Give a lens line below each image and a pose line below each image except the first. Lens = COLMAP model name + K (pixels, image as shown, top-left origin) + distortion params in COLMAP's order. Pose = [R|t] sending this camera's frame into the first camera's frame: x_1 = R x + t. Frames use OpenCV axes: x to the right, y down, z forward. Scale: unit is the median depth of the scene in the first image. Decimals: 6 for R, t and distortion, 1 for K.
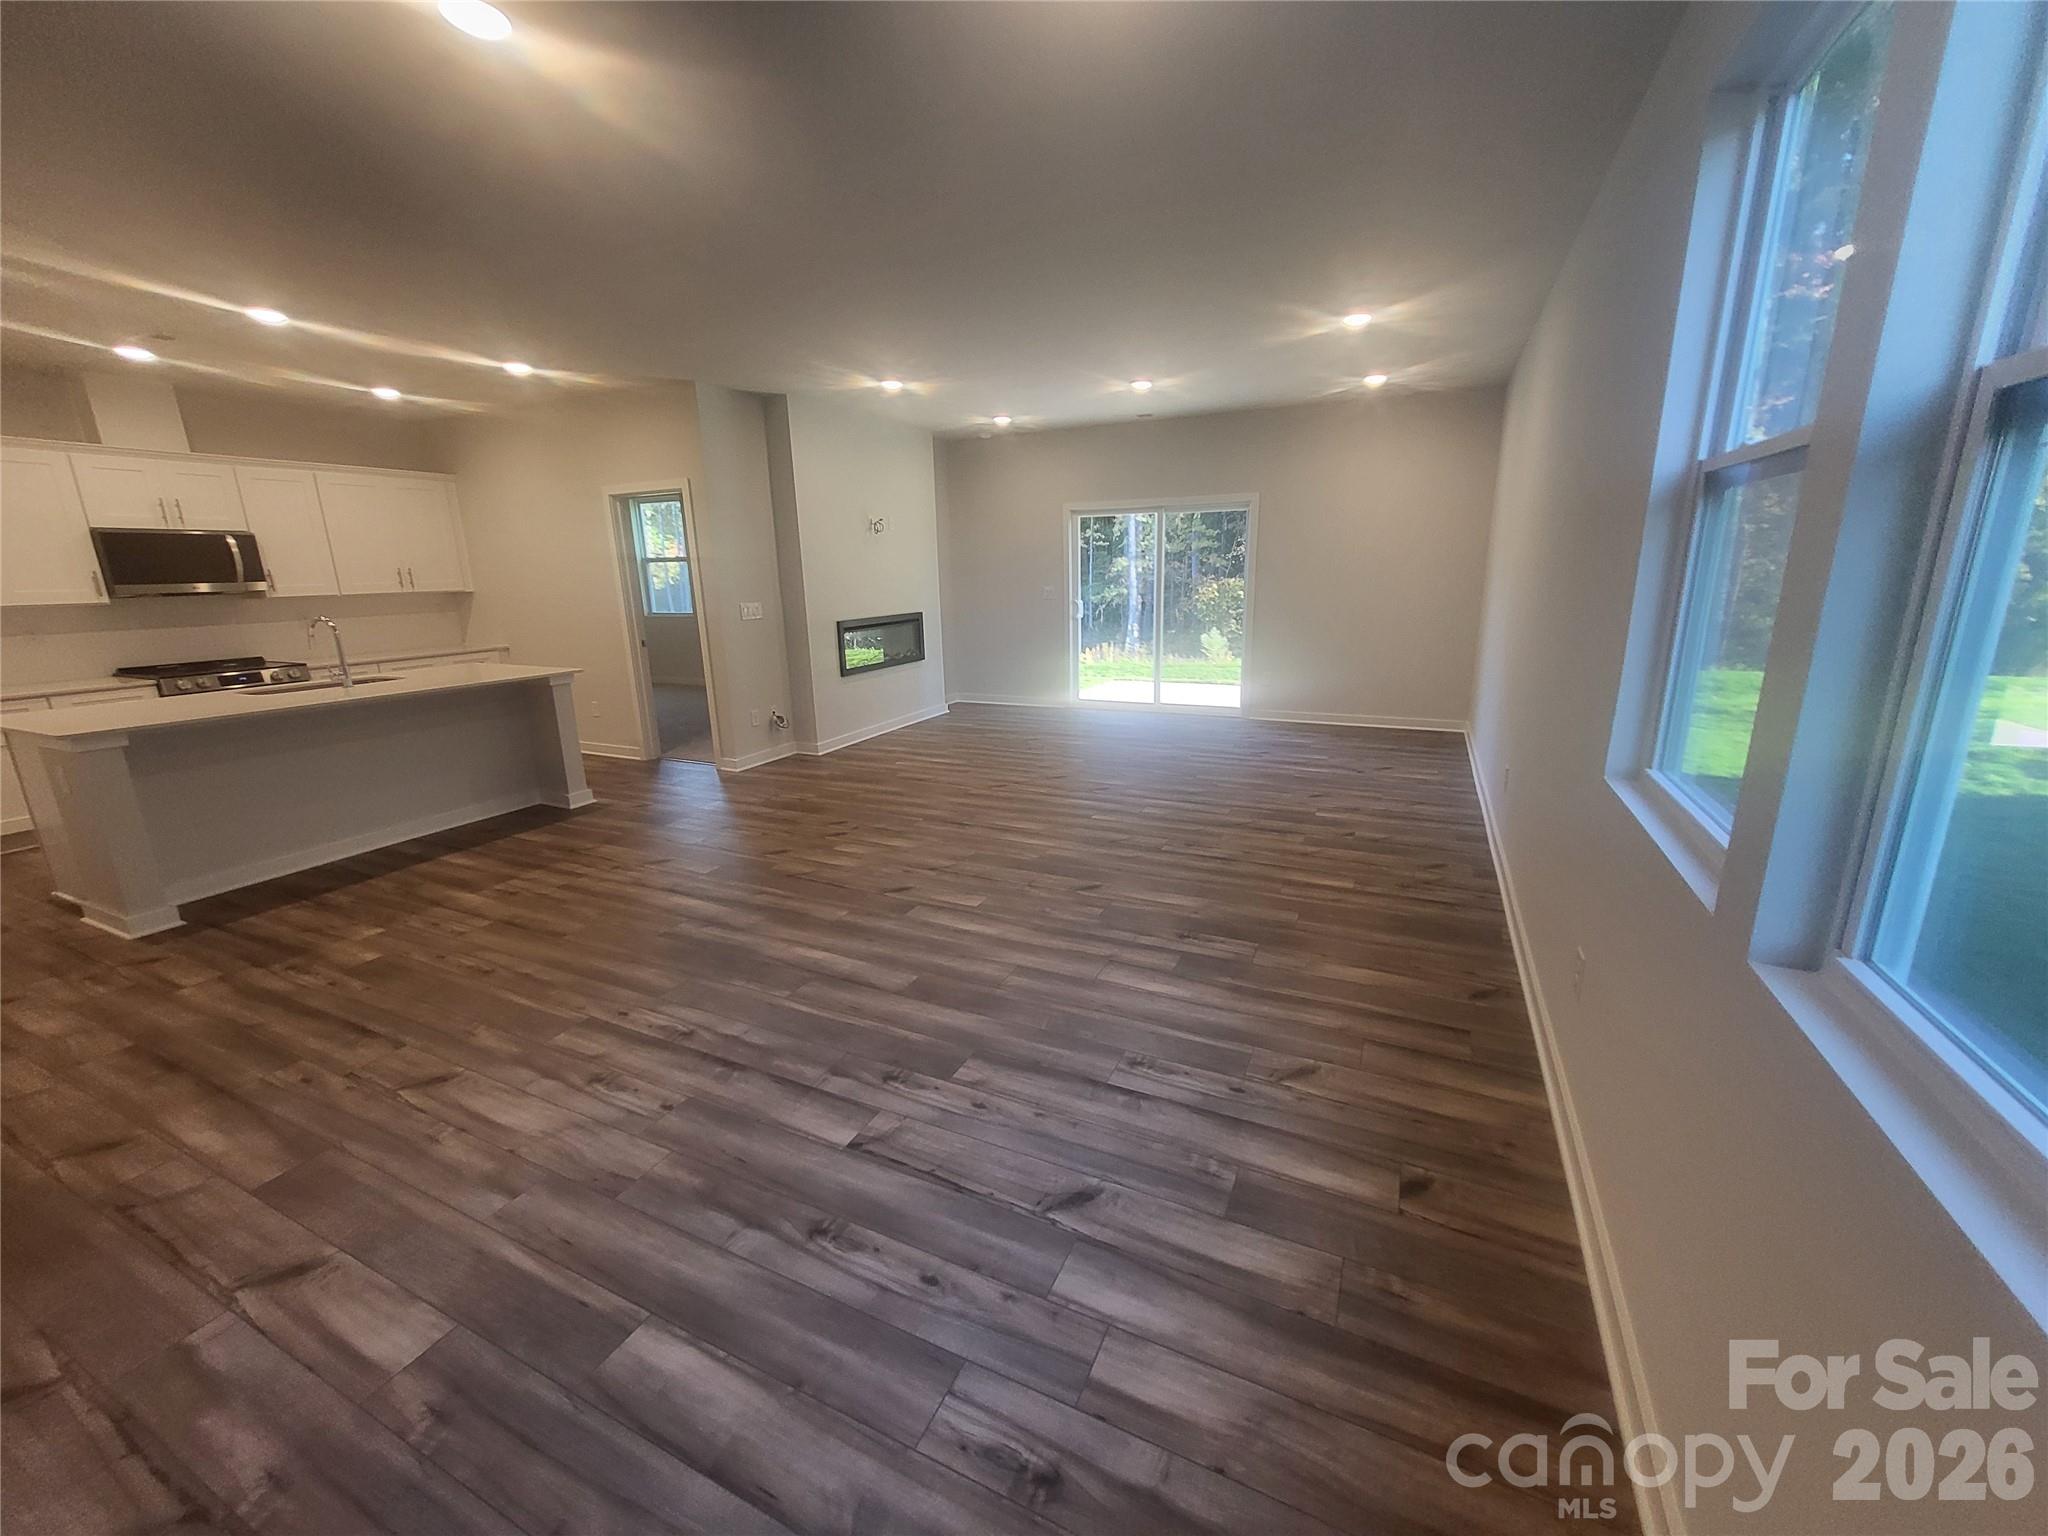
lens RADIAL K [[801.8, 0, 1028.3], [0, 801.8, 761.7], [0, 0, 1]] dist [0.005673, -0.000901]
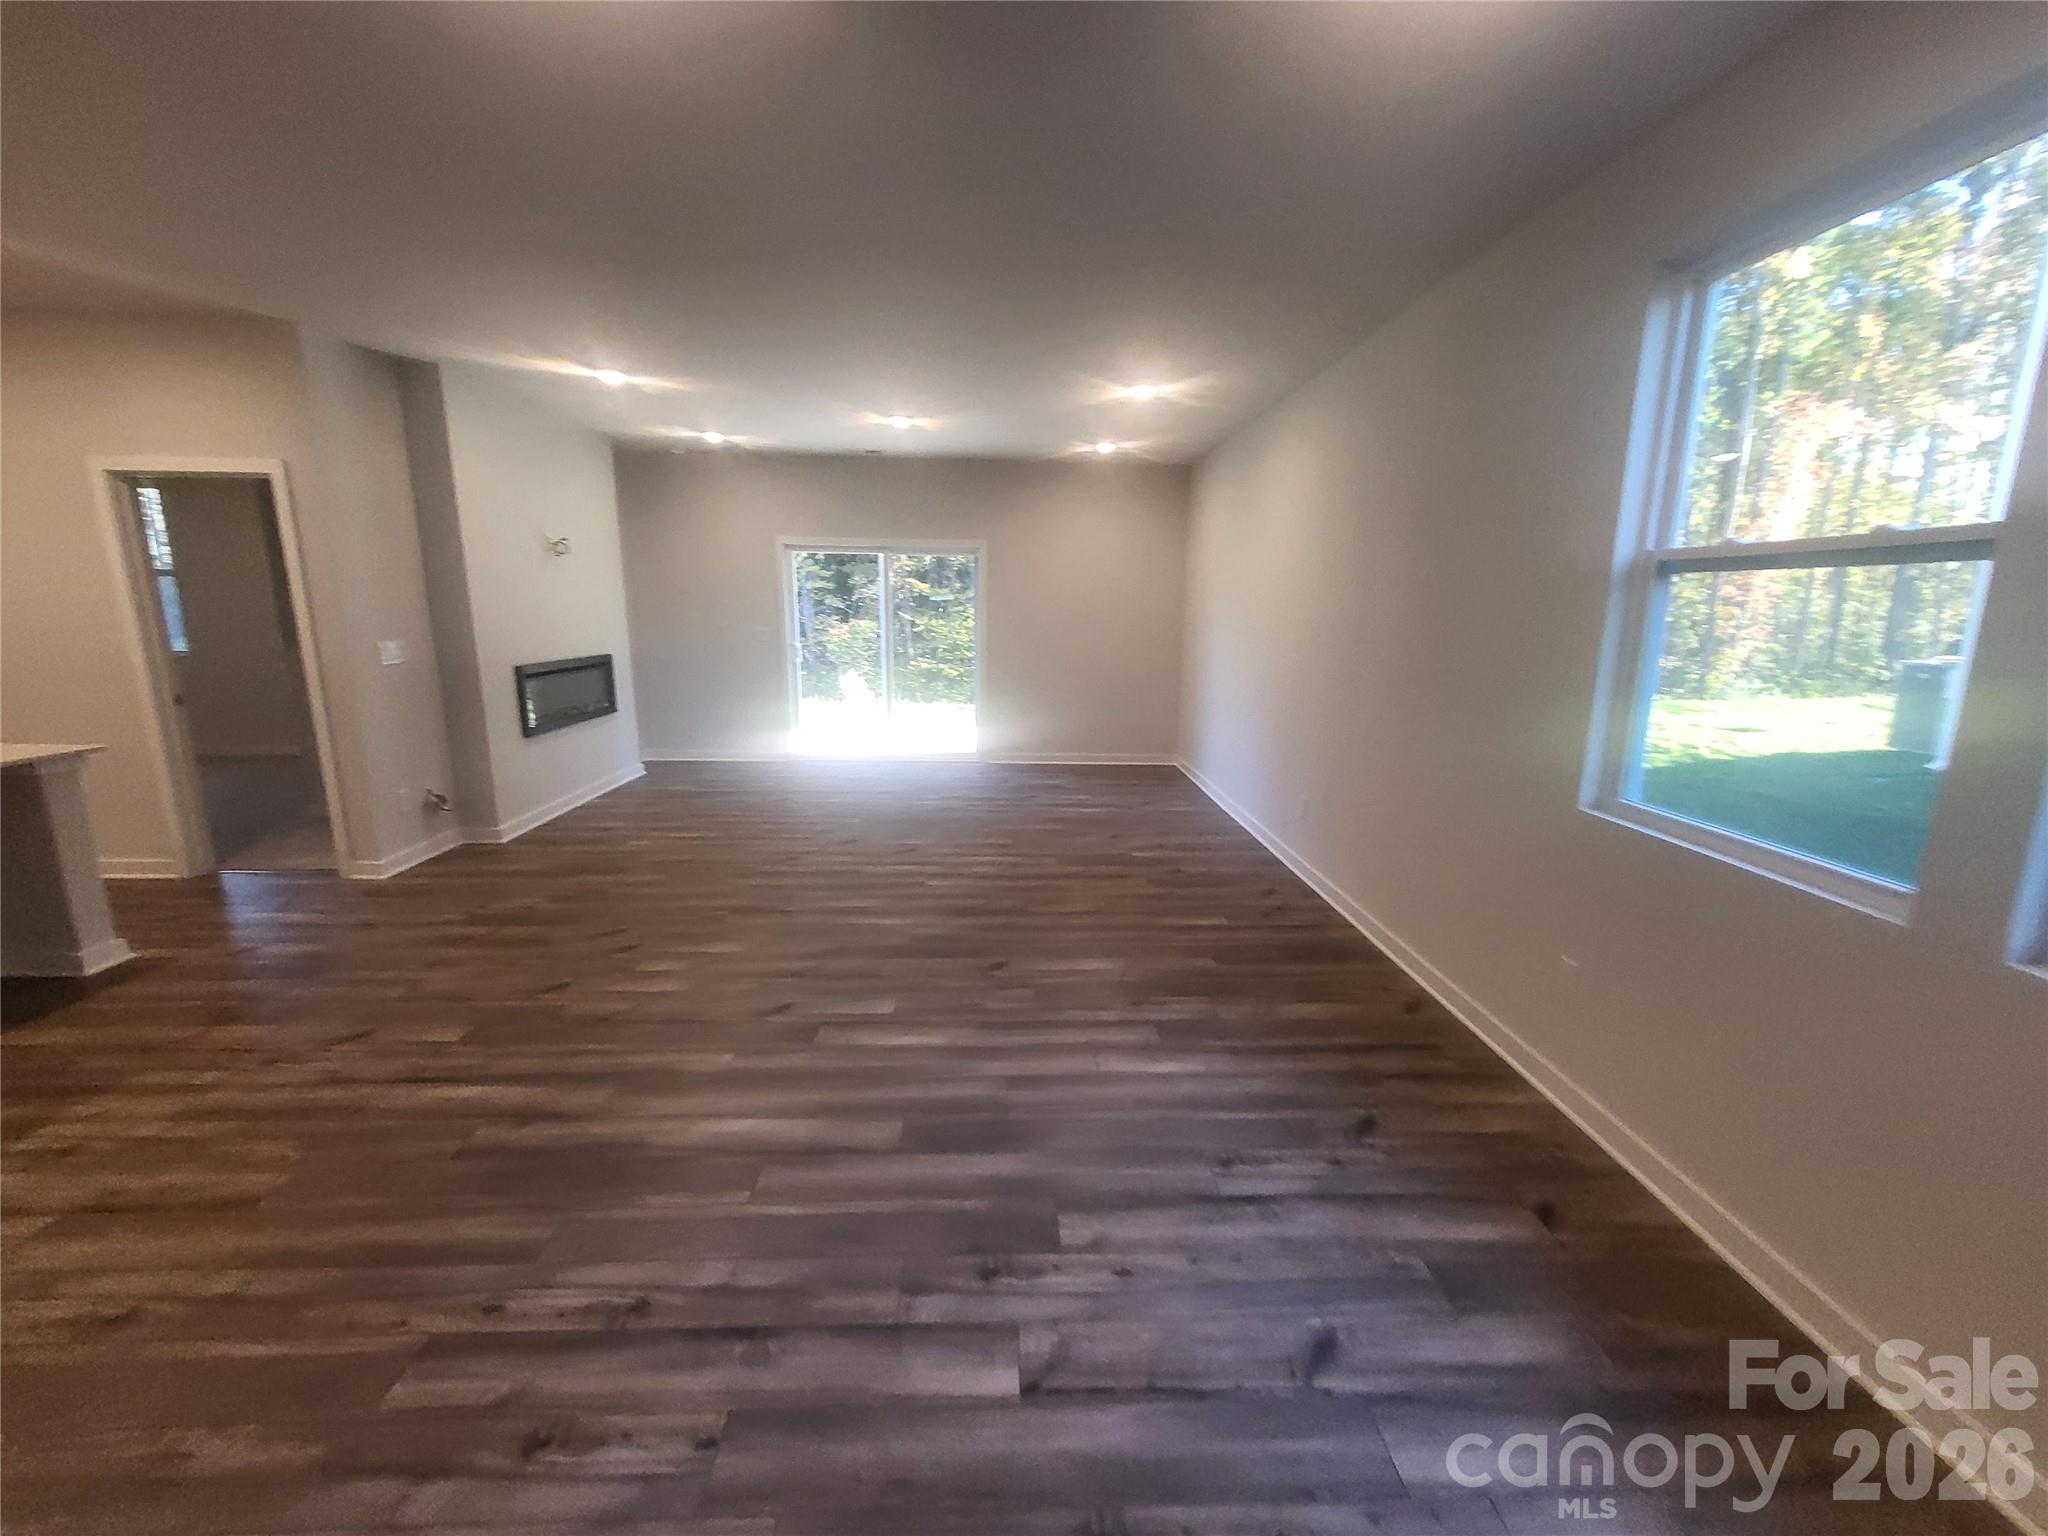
lens RADIAL K [[801.8, 0, 1022.7], [0, 801.8, 768.7], [0, 0, 1]] dist [0.005673, -0.000901]
pose [[0.887201, -0.057771, 0.457751, -0.253972], [0.076226, 0.996849, -0.021930, -0.035942], [-0.455042, 0.054348, 0.888810, 0.151632]]
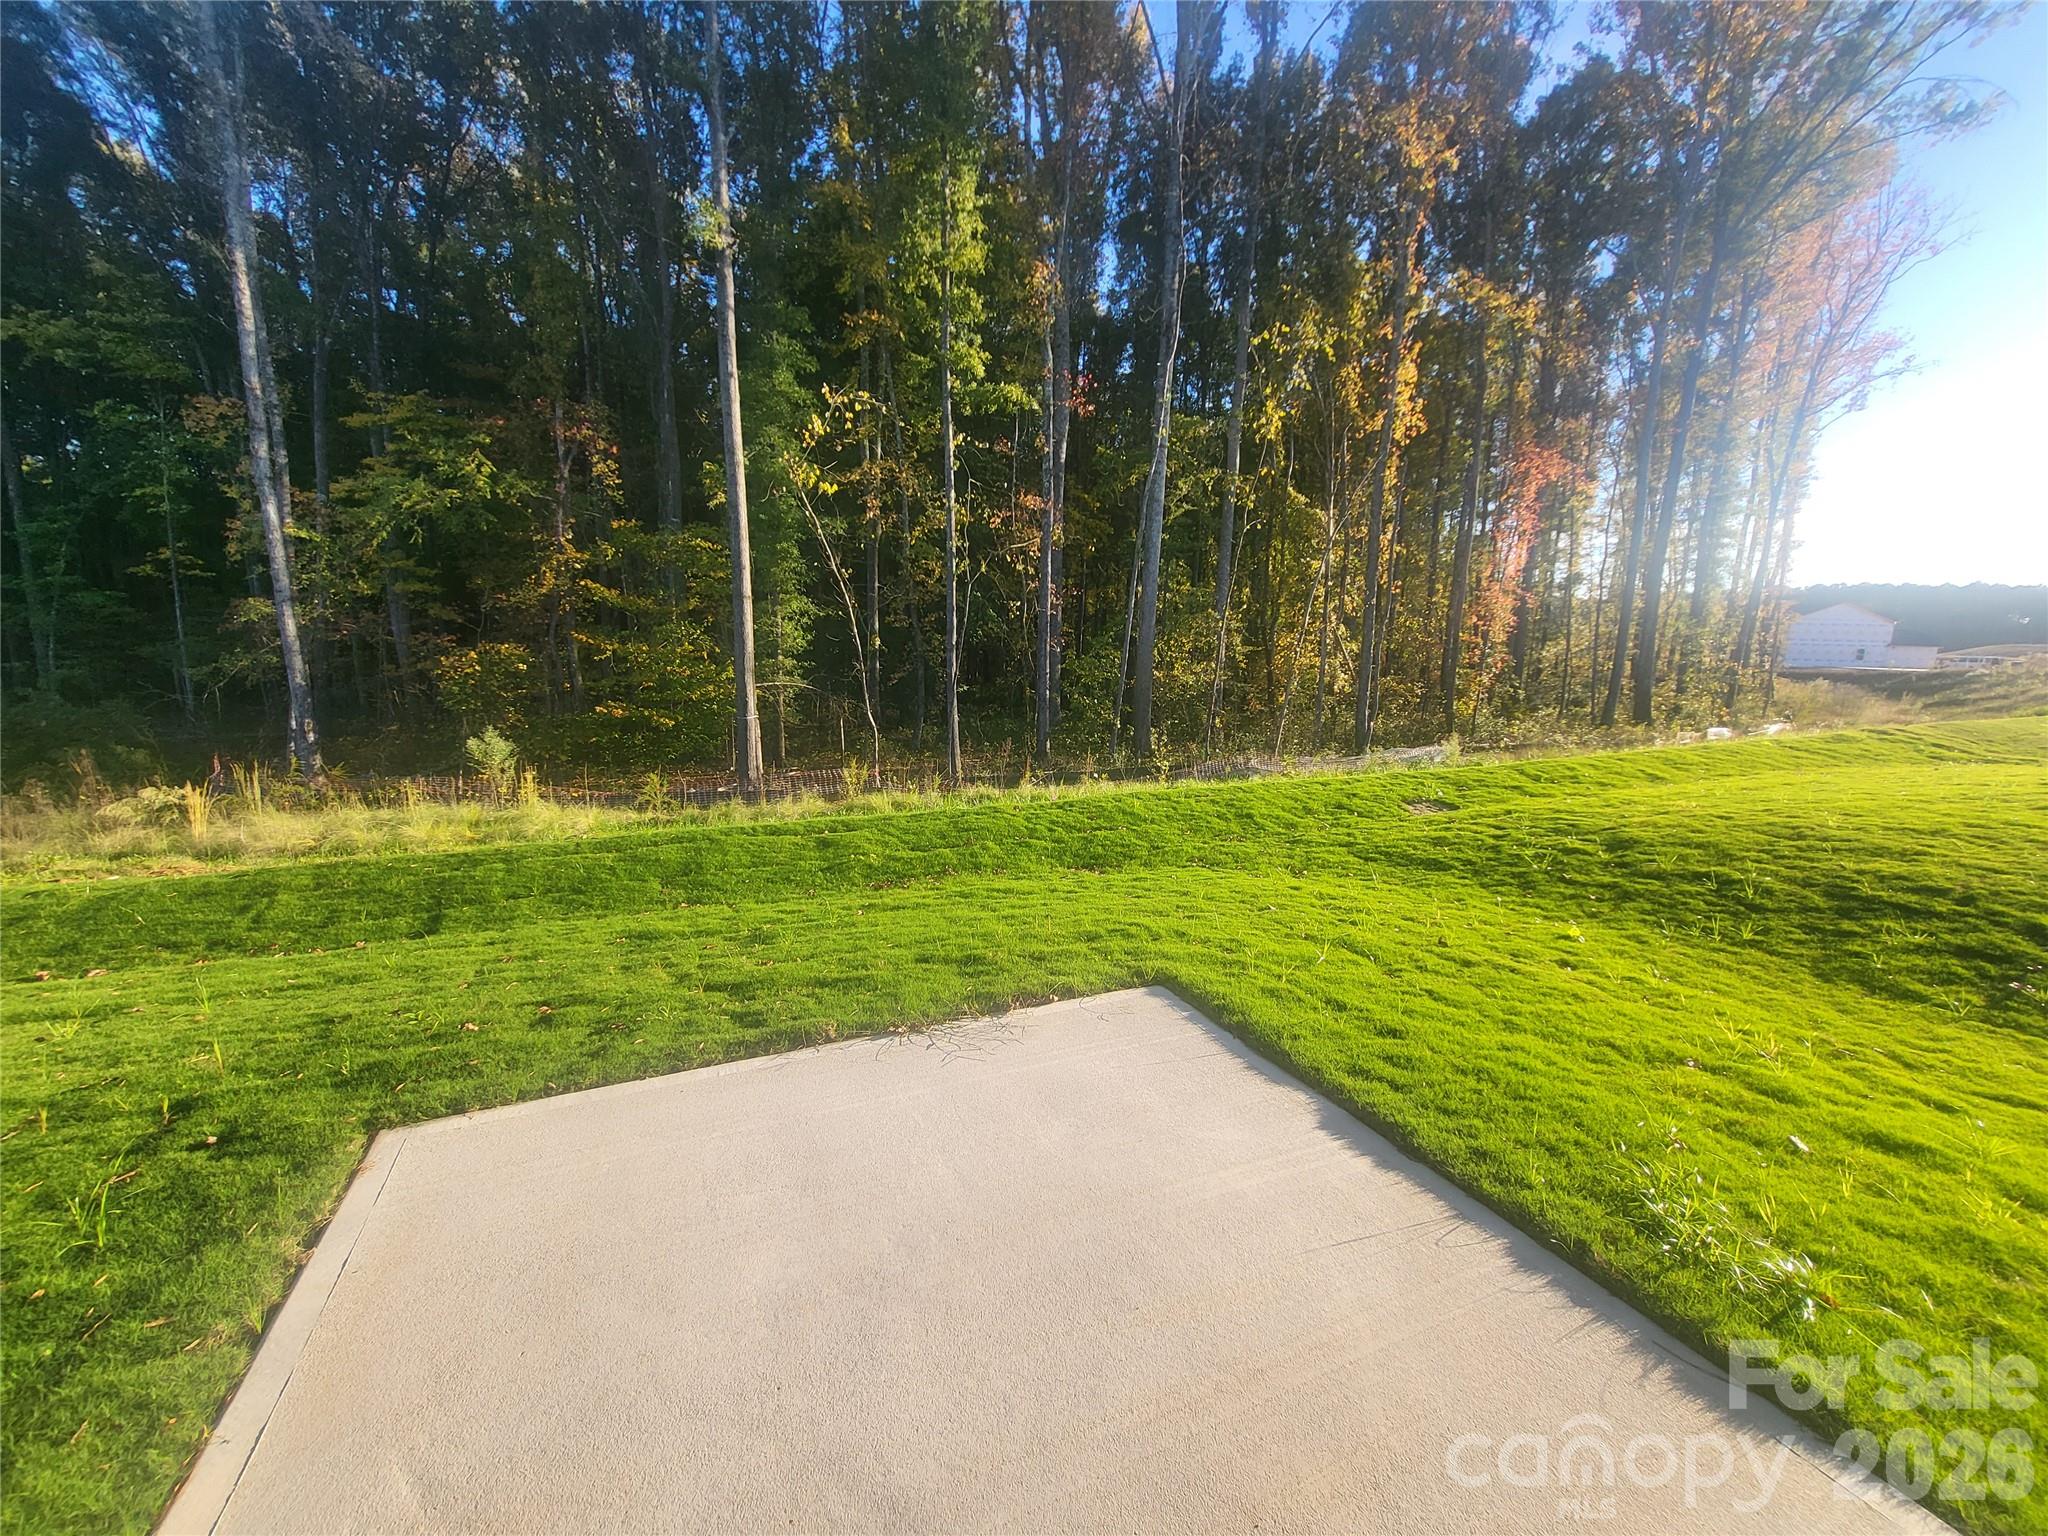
lens RADIAL K [[801.8, 0, 1026.2], [0, 801.8, 765.8], [0, 0, 1]] dist [0.005673, -0.000901]
pose [[0.639802, -0.085814, 0.763734, 0.171251], [0.138689, 0.990324, -0.004910, -0.481358], [-0.755923, 0.109062, 0.645512, 1.903843]]
